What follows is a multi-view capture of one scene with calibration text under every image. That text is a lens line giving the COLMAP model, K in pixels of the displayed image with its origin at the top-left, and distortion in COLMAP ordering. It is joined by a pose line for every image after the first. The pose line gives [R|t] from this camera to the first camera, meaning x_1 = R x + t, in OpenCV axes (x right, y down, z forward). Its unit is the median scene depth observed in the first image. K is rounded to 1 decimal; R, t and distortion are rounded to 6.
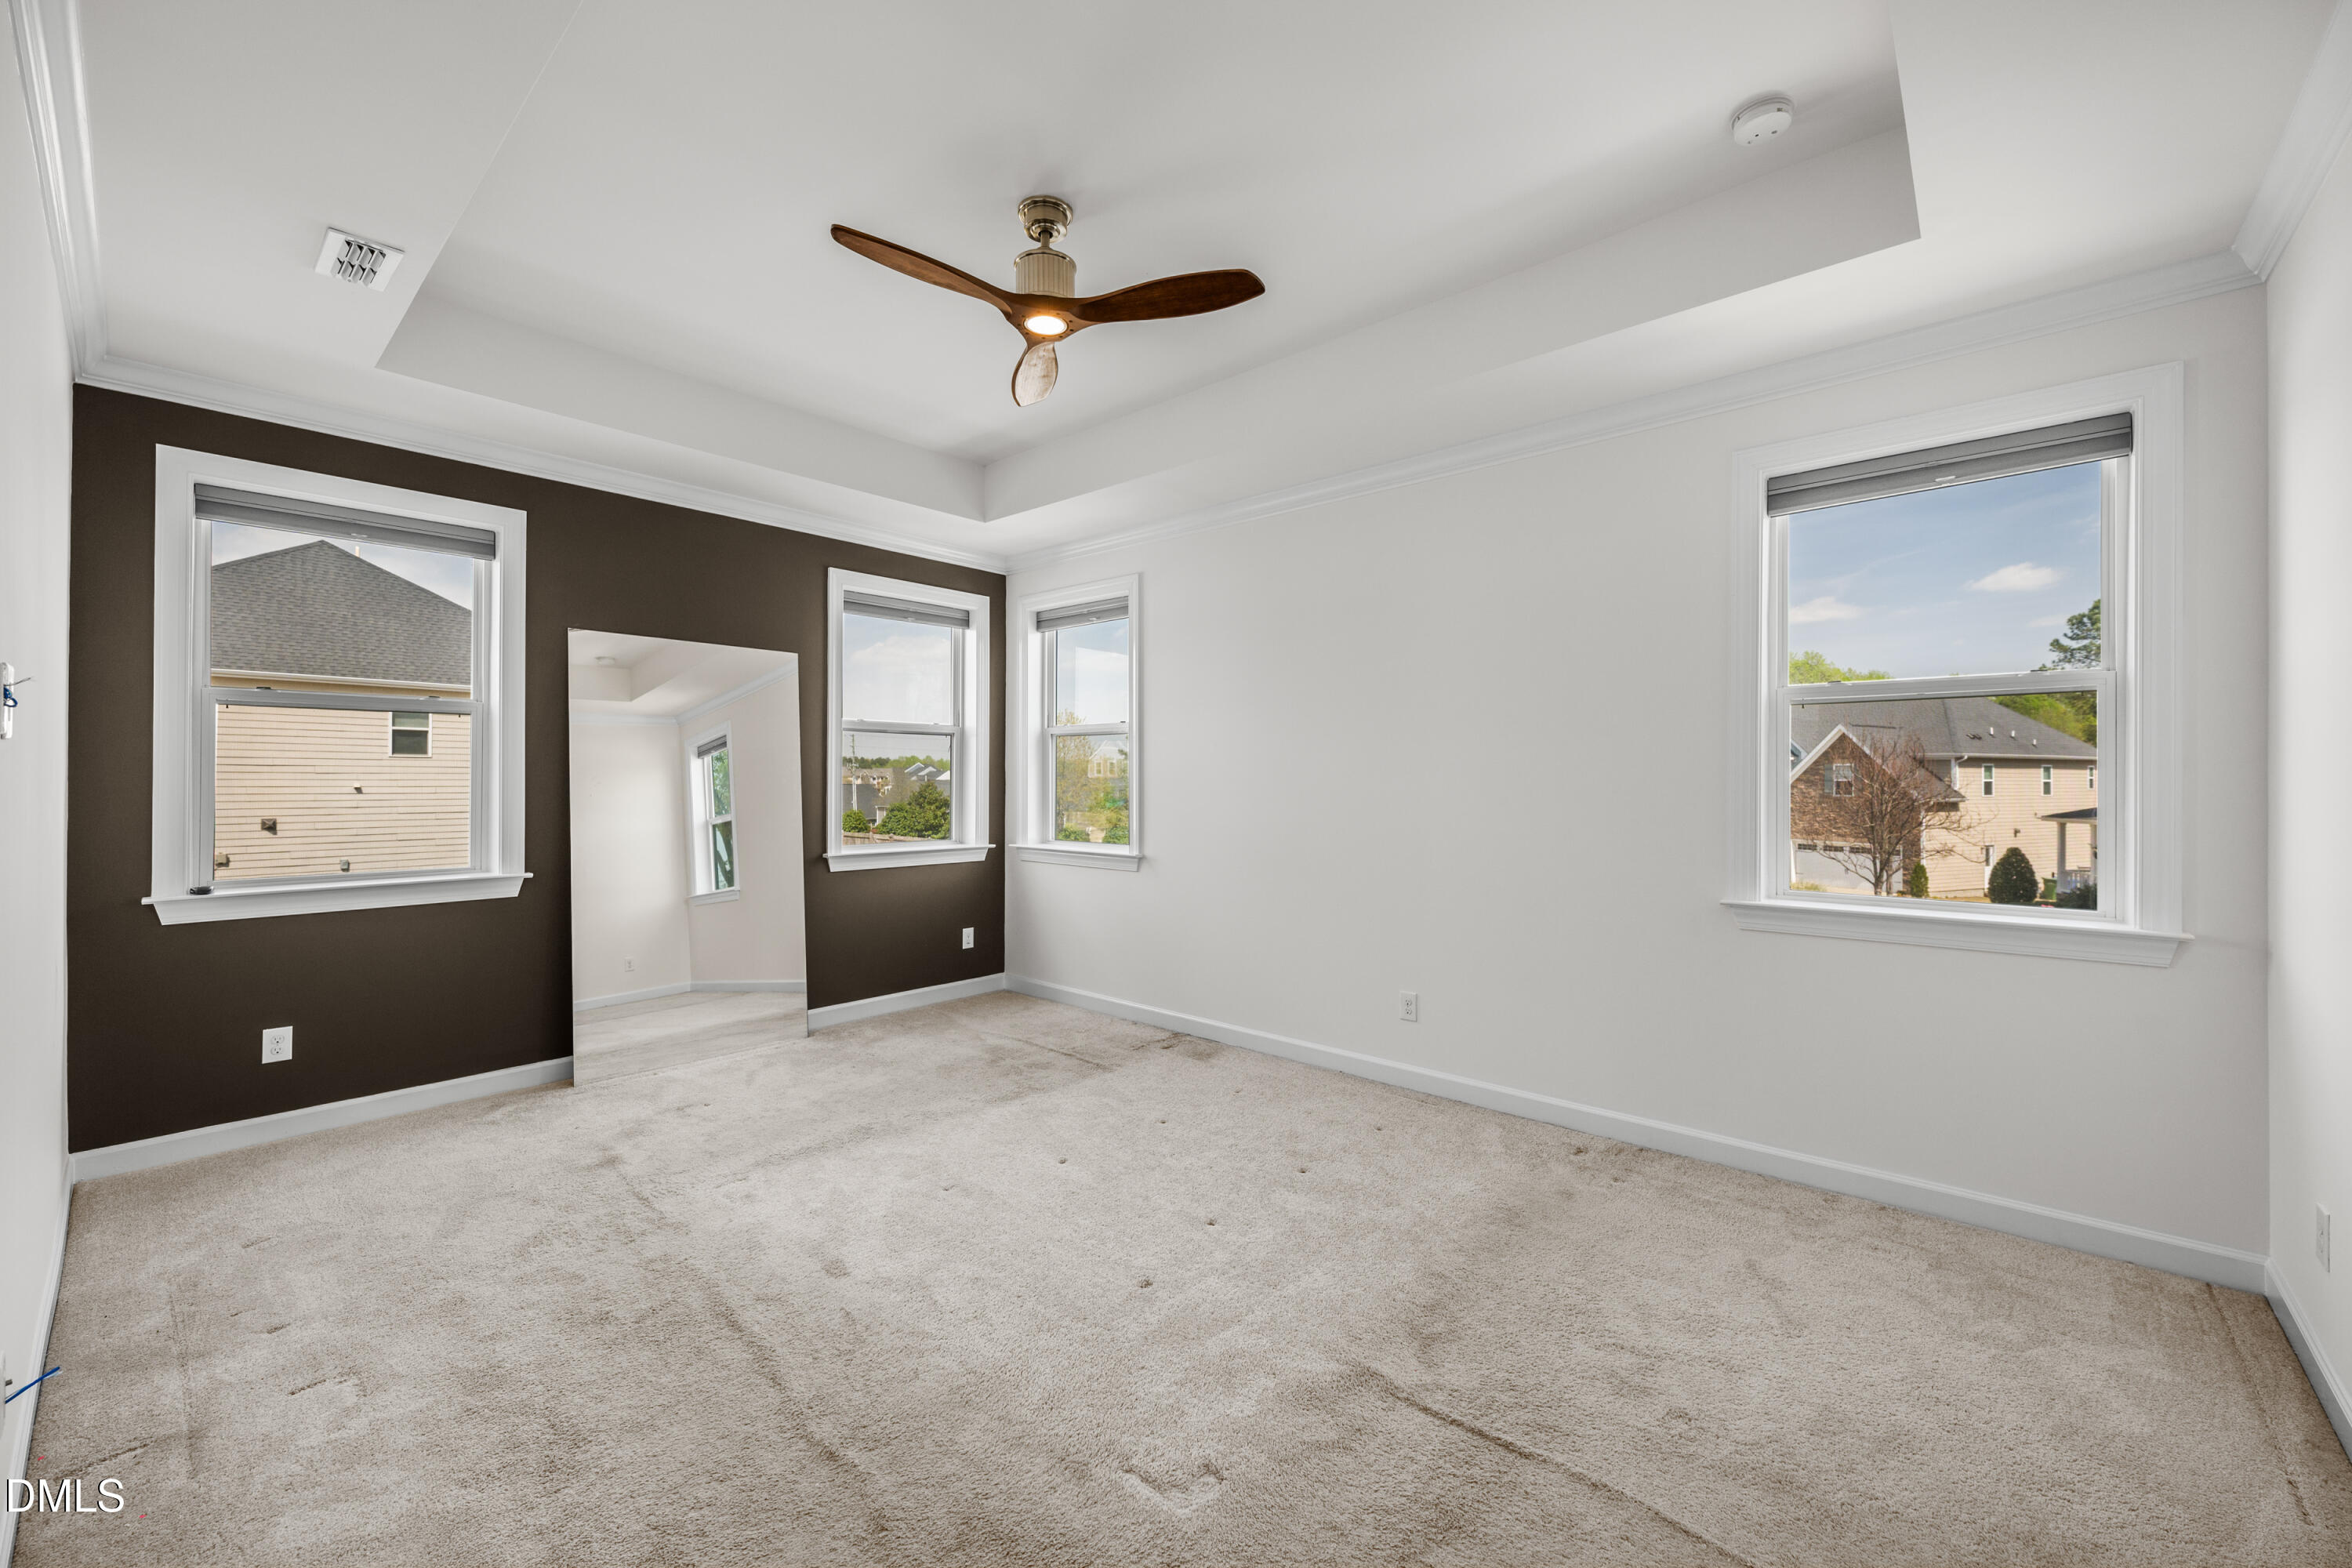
lens RADIAL K [[921.6, 0, 1182.6], [0, 921.6, 778.3], [0, 0, 1]] dist [0.000782, -0.000272]
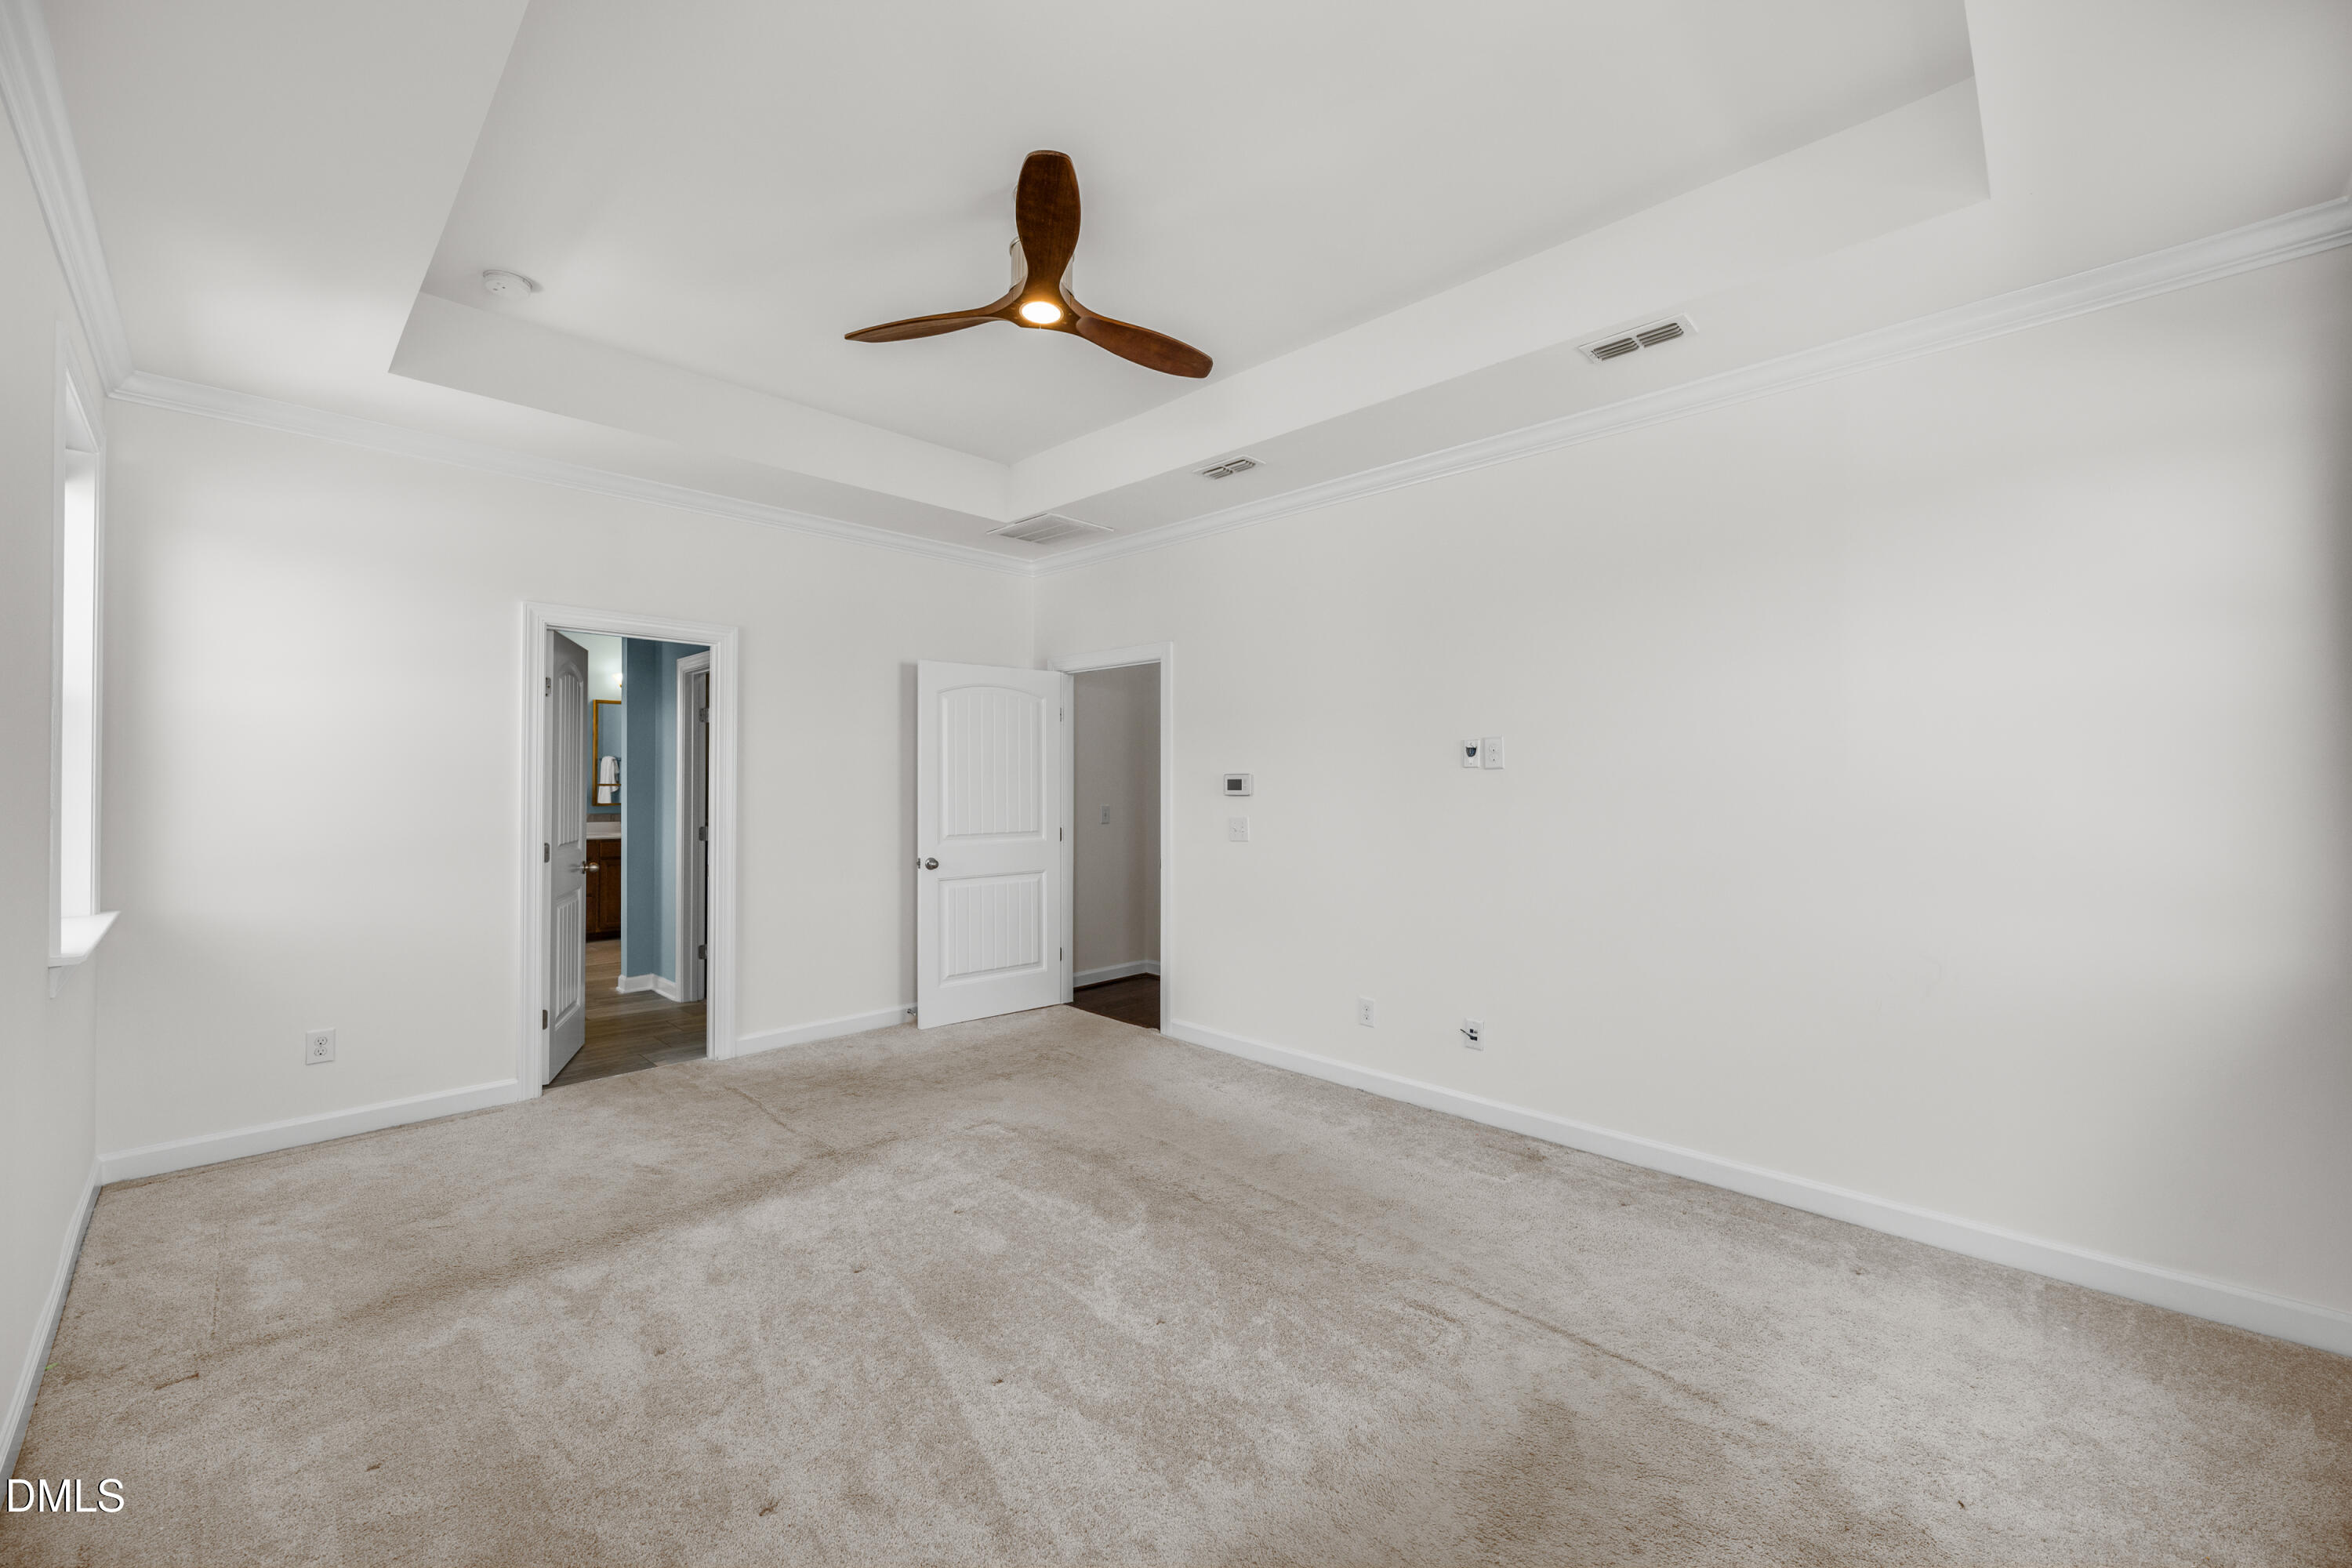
lens RADIAL K [[921.6, 0, 1182.6], [0, 921.6, 778.3], [0, 0, 1]] dist [0.000782, -0.000272]
pose [[-0.998941, -0.007137, 0.045446, -0.217218], [-0.007259, 0.999970, -0.002526, -0.002278], [-0.045427, -0.002854, -0.998964, 1.260354]]
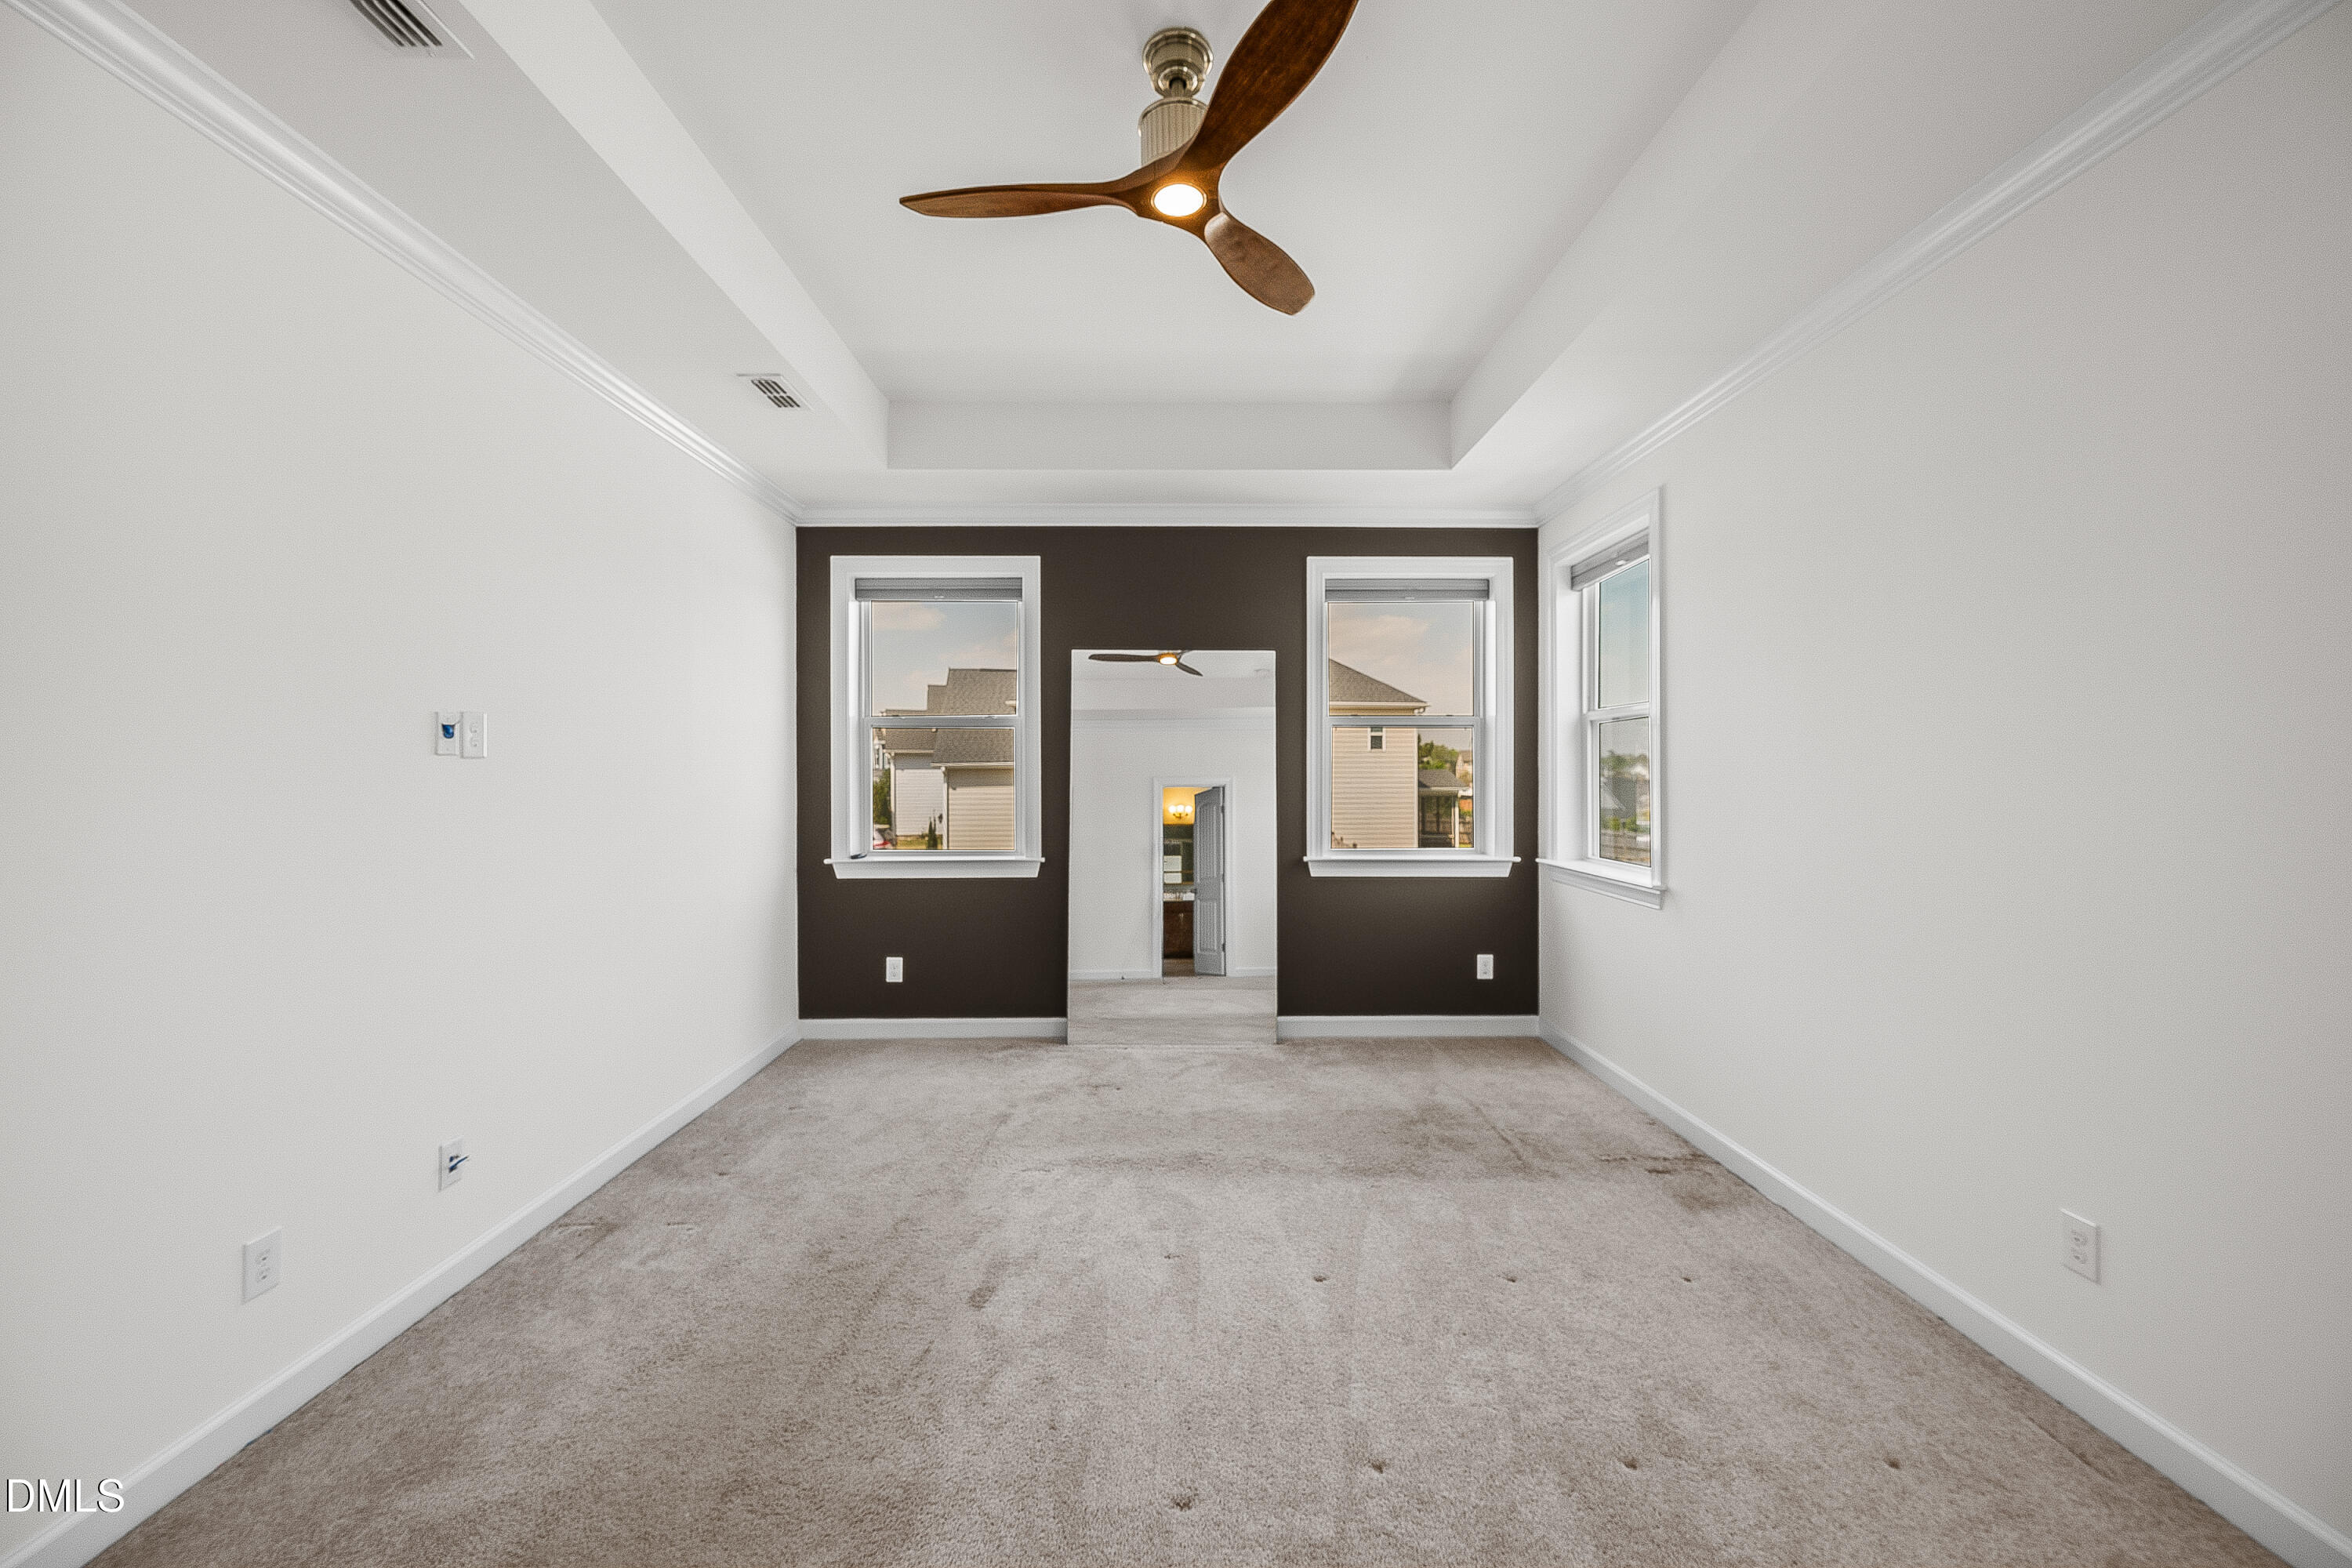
lens RADIAL K [[921.6, 0, 1182.6], [0, 921.6, 778.3], [0, 0, 1]] dist [0.000782, -0.000272]
pose [[0.669827, -0.001404, -0.742516, 0.283401], [0.003545, 0.999993, 0.001307, -0.001766], [0.742509, -0.003508, 0.669827, 0.313779]]
